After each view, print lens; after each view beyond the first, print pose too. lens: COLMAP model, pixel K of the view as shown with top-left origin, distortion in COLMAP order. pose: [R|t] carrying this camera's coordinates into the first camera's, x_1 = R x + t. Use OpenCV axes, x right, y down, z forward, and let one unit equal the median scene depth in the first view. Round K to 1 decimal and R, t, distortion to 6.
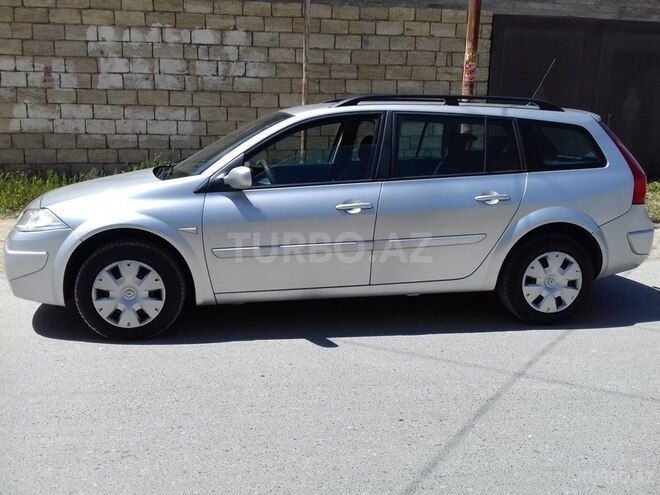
lens RADIAL K [[605.6, 0, 323.7], [0, 605.6, 231.4], [0, 0, 1]] dist [0.083720, -0.173144]
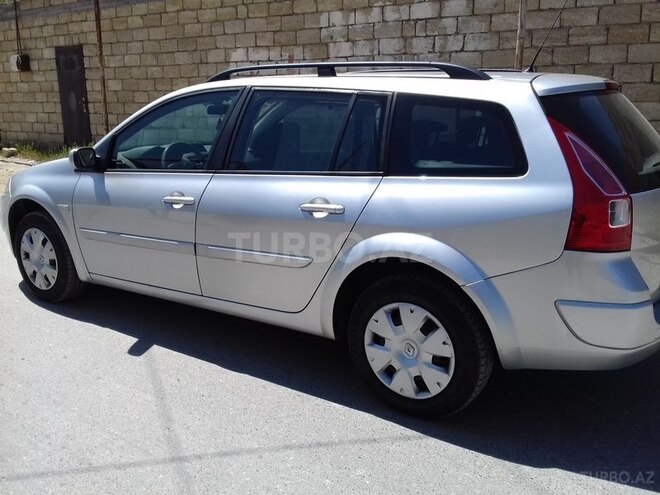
lens RADIAL K [[606.7, 0, 323.4], [0, 606.7, 232.0], [0, 0, 1]] dist [0.083626, -0.179414]
pose [[0.735498, 0.130111, -0.664916, 0.357544], [-0.113219, 0.991191, 0.068719, -0.036674], [0.668000, 0.024738, 0.743750, 0.231734]]
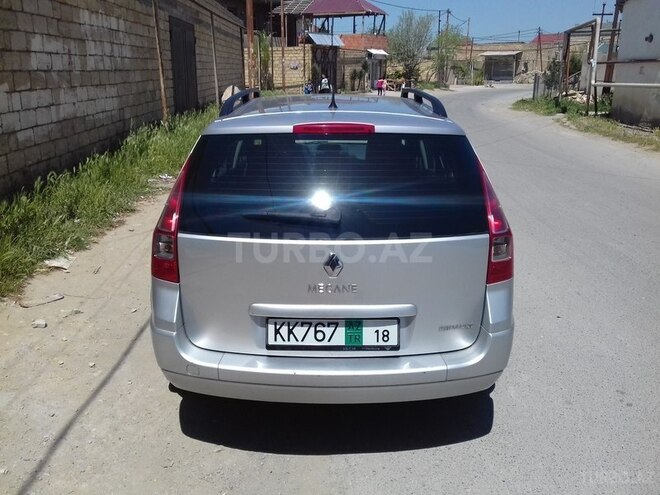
lens RADIAL K [[605.6, 0, 323.7], [0, 605.6, 231.4], [0, 0, 1]] dist [0.083720, -0.173144]
pose [[0.143649, -0.270478, 0.951949, -1.392490], [0.199790, 0.950045, 0.239789, -0.144582], [-0.969252, 0.155744, 0.190512, 0.461768]]
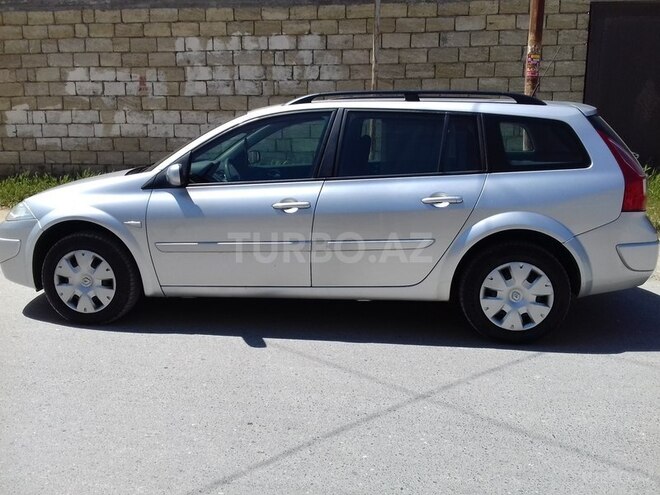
lens RADIAL K [[605.6, 0, 323.7], [0, 605.6, 231.4], [0, 0, 1]] dist [0.083720, -0.173144]
pose [[0.961646, 0.034459, -0.272121, 0.170848], [-0.036553, 0.999328, -0.002628, 0.000487], [0.271847, 0.012475, 0.962260, 0.032066]]
